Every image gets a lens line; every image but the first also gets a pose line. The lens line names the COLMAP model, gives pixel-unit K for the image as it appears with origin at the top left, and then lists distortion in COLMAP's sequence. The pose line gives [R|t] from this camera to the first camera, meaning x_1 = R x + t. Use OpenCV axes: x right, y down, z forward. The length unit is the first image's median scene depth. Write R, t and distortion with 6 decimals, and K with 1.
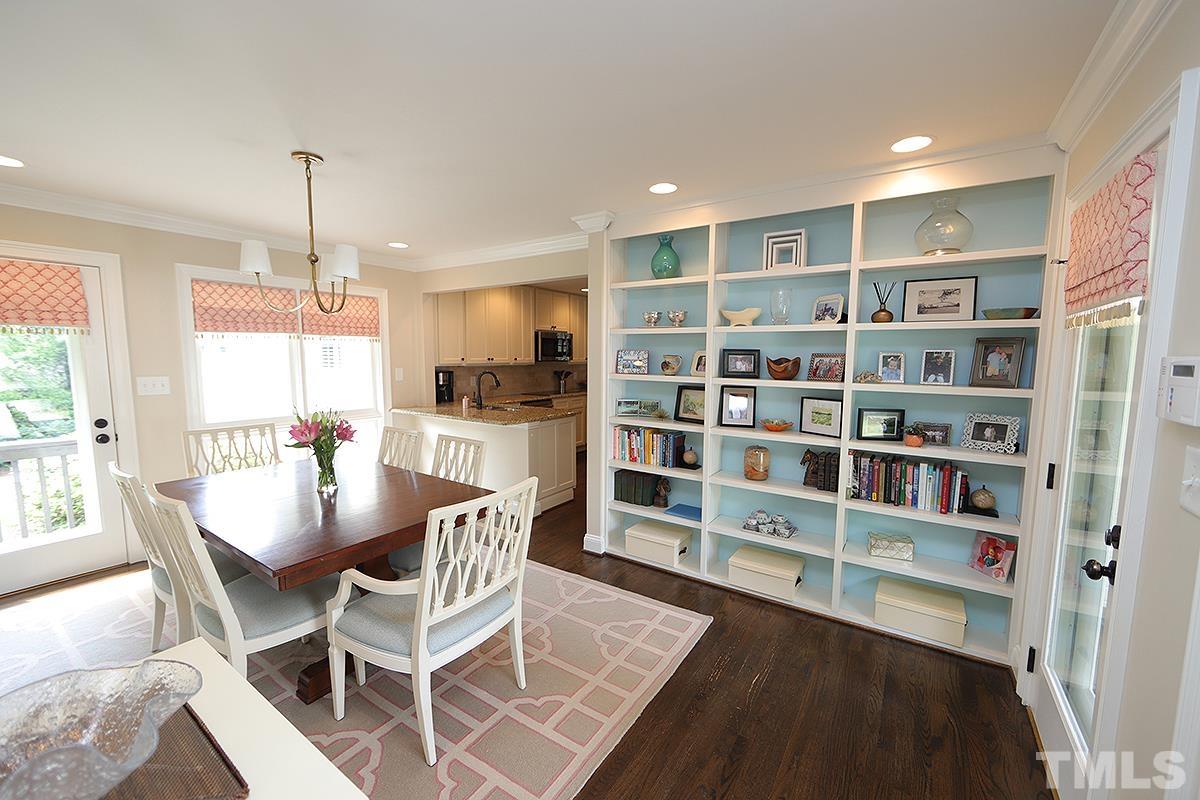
lens RADIAL K [[470.7, 0, 599.5], [0, 470.7, 403.9], [0, 0, 1]] dist [-0.001314, -0.000049]
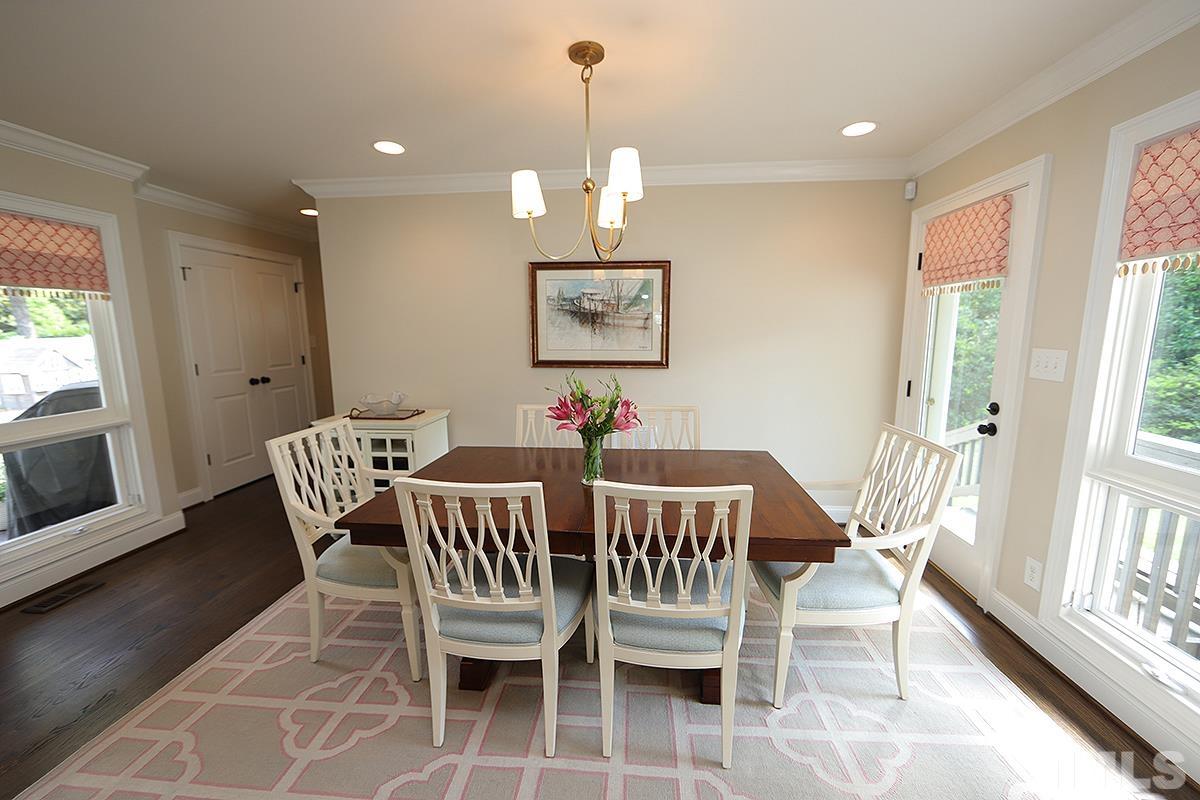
lens RADIAL K [[470.7, 0, 604.7], [0, 470.7, 399.7], [0, 0, 1]] dist [-0.001314, -0.000049]
pose [[-0.870245, 0.077630, -0.486465, -0.112976], [-0.046288, 0.970250, 0.237637, -0.079360], [0.490440, 0.229320, -0.840762, 0.881874]]
